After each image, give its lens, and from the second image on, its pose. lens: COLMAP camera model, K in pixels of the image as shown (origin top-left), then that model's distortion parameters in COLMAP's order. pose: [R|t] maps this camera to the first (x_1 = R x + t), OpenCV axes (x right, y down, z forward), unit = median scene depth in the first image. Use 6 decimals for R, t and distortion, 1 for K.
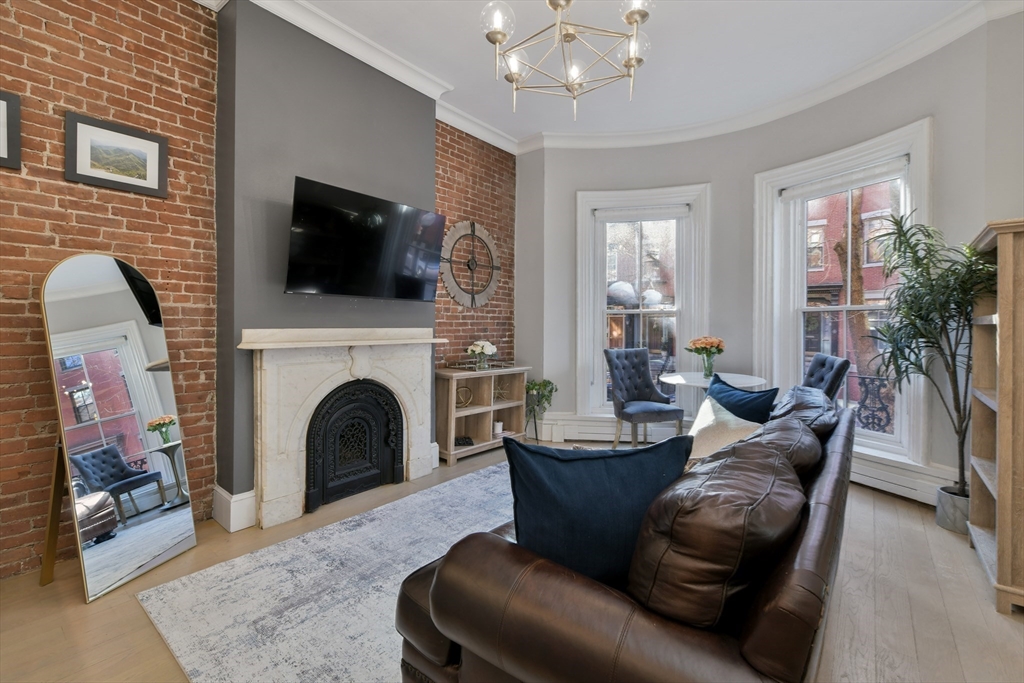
lens RADIAL K [[453.3, 0, 515.1], [0, 453.3, 329.7], [0, 0, 1]] dist [-0.000067, 0.000004]
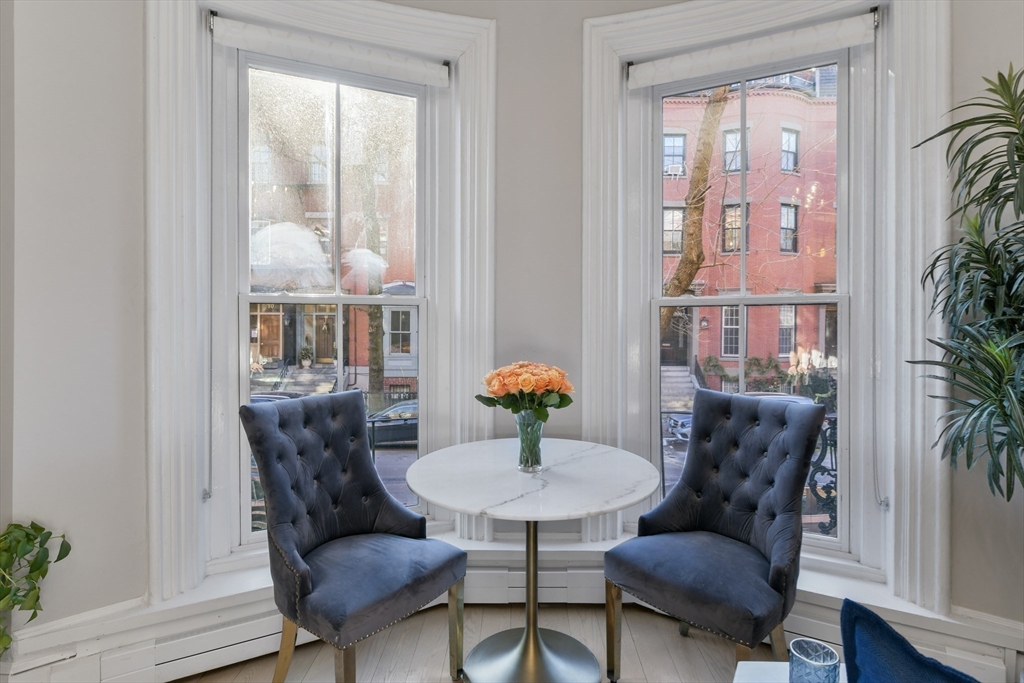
lens RADIAL K [[530.2, 0, 512.2], [0, 530.2, 326.6], [0, 0, 1]] dist [0.001722, 0.000338]
pose [[0.792488, -0.002150, 0.609884, 0.116285], [0.005557, 0.999978, -0.003696, -0.012881], [-0.609862, 0.006318, 0.792482, 0.567310]]
